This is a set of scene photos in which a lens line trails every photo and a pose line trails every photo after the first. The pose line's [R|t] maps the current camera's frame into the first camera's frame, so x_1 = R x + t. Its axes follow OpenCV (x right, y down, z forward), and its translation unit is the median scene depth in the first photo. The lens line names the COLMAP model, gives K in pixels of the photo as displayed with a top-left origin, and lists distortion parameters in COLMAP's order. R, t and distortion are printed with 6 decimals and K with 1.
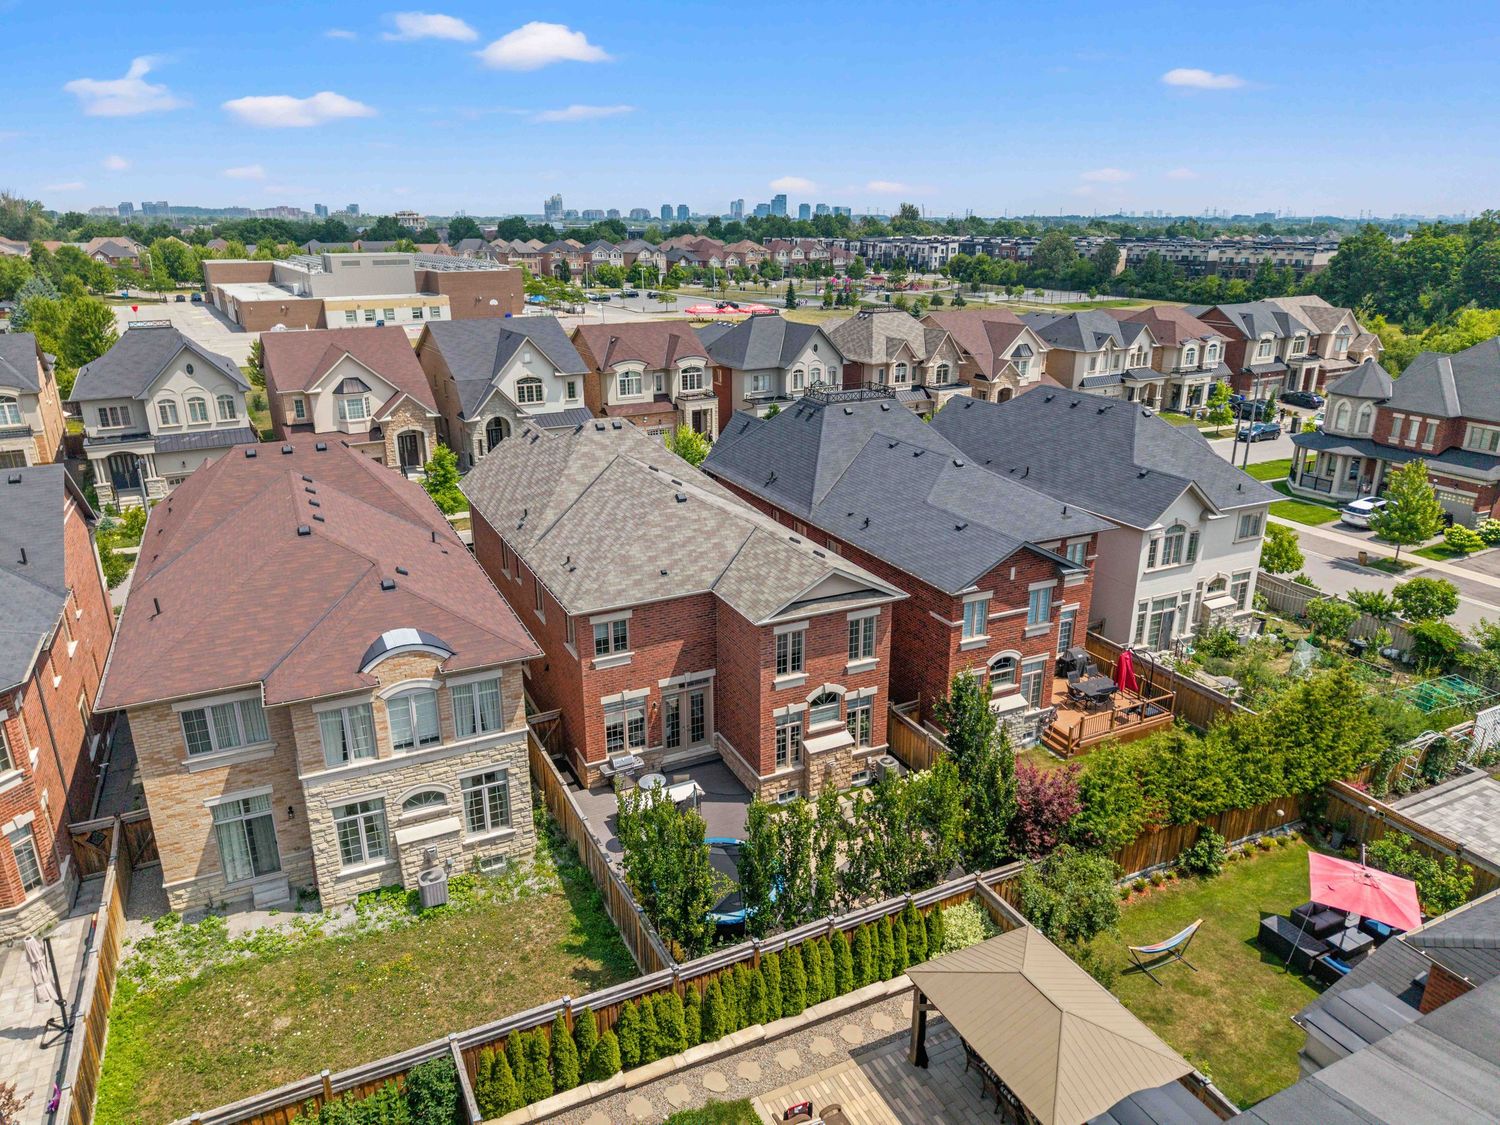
lens RADIAL K [[1006.8, 0, 747.0], [0, 1006.8, 564.8], [0, 0, 1]] dist [0.027941, -0.028346]
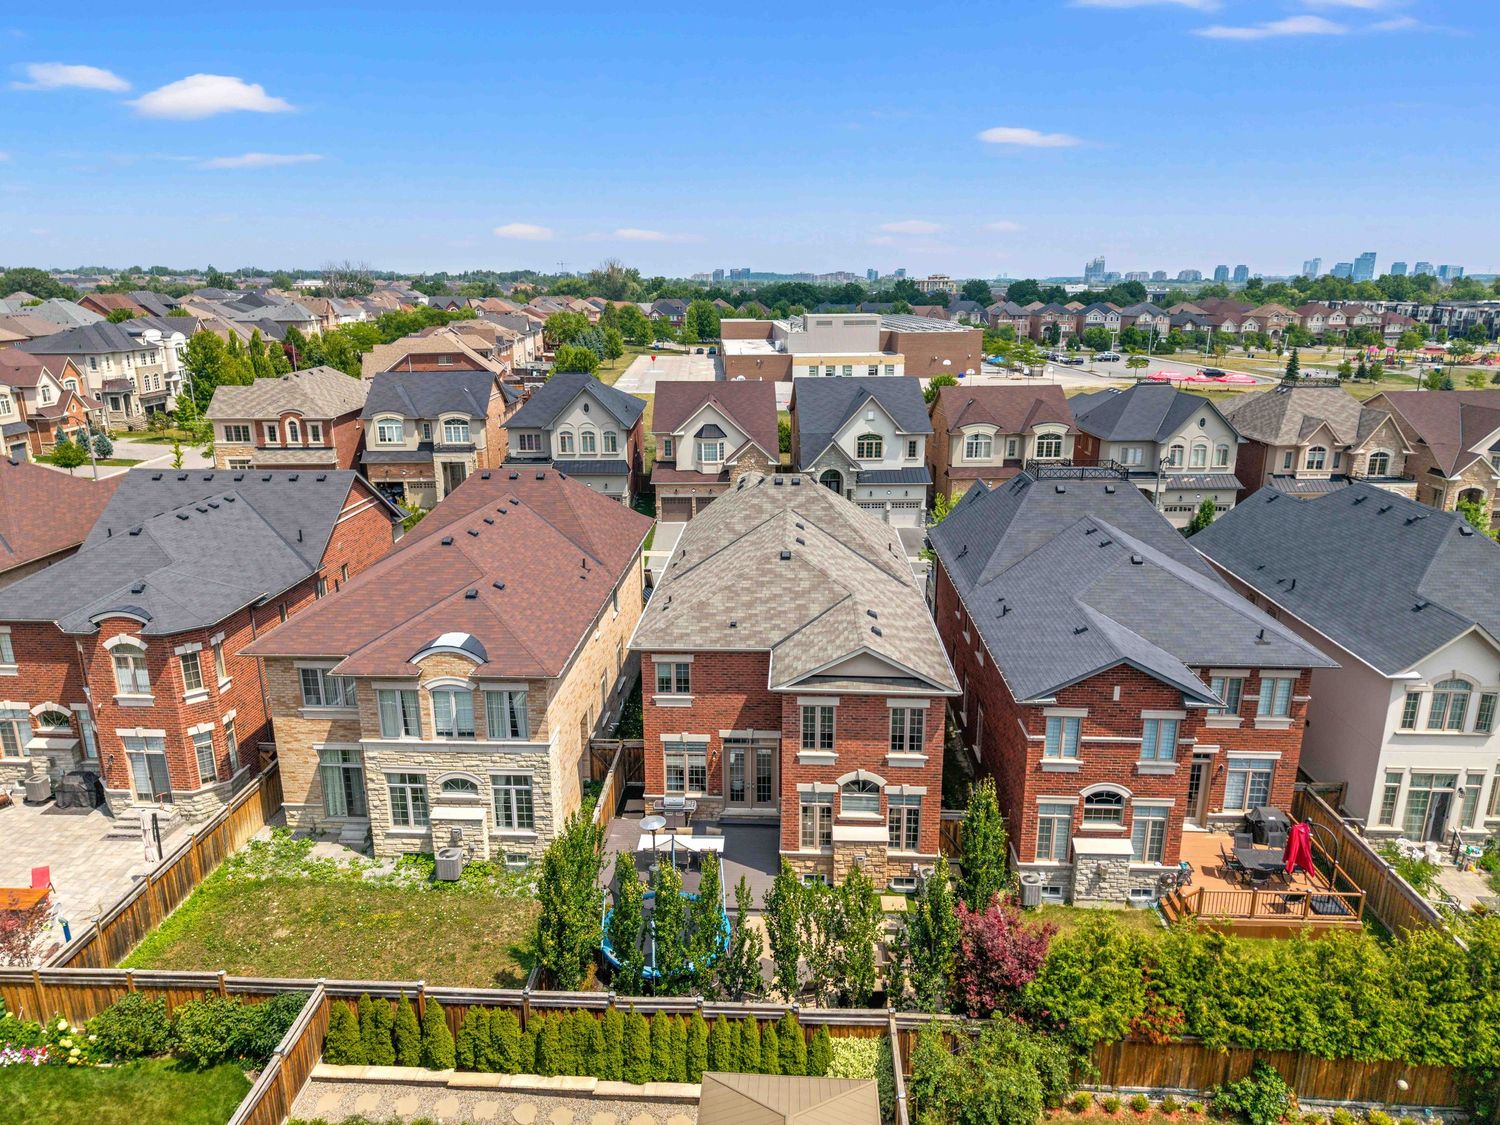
lens RADIAL K [[1006.8, 0, 739.0], [0, 1006.8, 573.7], [0, 0, 1]] dist [0.027941, -0.028346]
pose [[0.873442, 0.132658, -0.468509, 0.372476], [-0.155213, 0.987834, -0.009659, -0.032880], [0.461528, 0.081155, 0.883406, 0.101942]]
